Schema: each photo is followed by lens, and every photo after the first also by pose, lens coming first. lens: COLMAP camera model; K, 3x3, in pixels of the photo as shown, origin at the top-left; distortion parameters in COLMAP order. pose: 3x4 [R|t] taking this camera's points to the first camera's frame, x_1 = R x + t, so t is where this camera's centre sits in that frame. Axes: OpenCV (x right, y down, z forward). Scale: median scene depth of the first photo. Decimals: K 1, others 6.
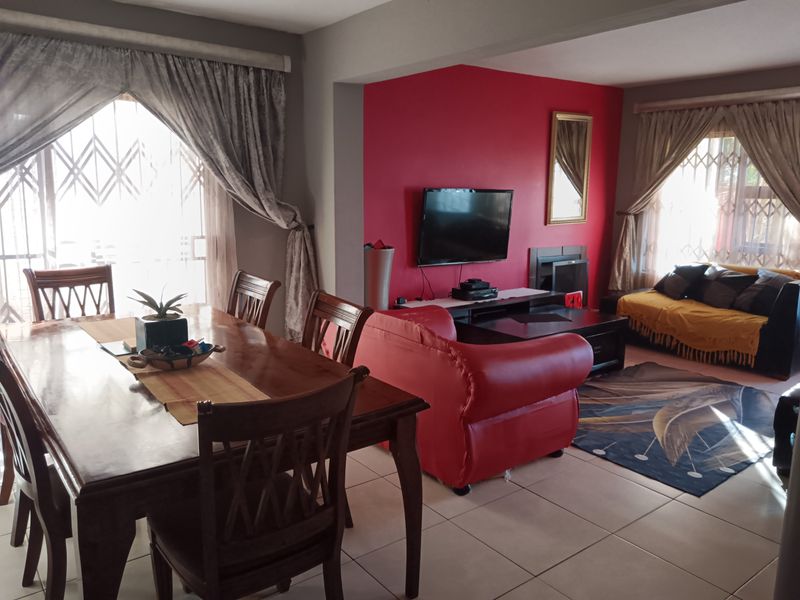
lens RADIAL K [[619.6, 0, 400.0], [0, 619.6, 300.0], [0, 0, 1]] dist [-0.003064, -0.015839]
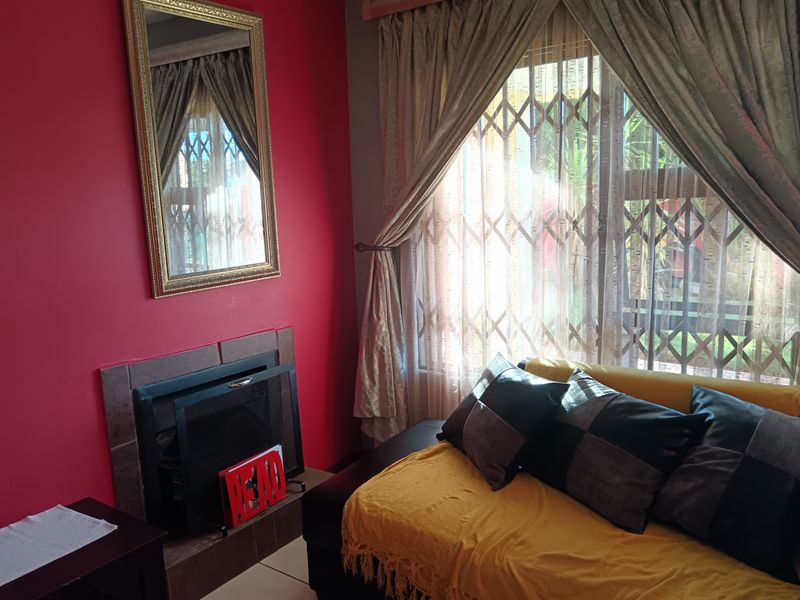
lens RADIAL K [[619.6, 0, 400.0], [0, 619.6, 300.0], [0, 0, 1]] dist [-0.003064, -0.015839]
pose [[0.958071, -0.087743, 0.272764, 0.280302], [0.096445, 0.995164, -0.018632, -0.099459], [-0.269811, 0.044158, 0.961900, 0.612651]]
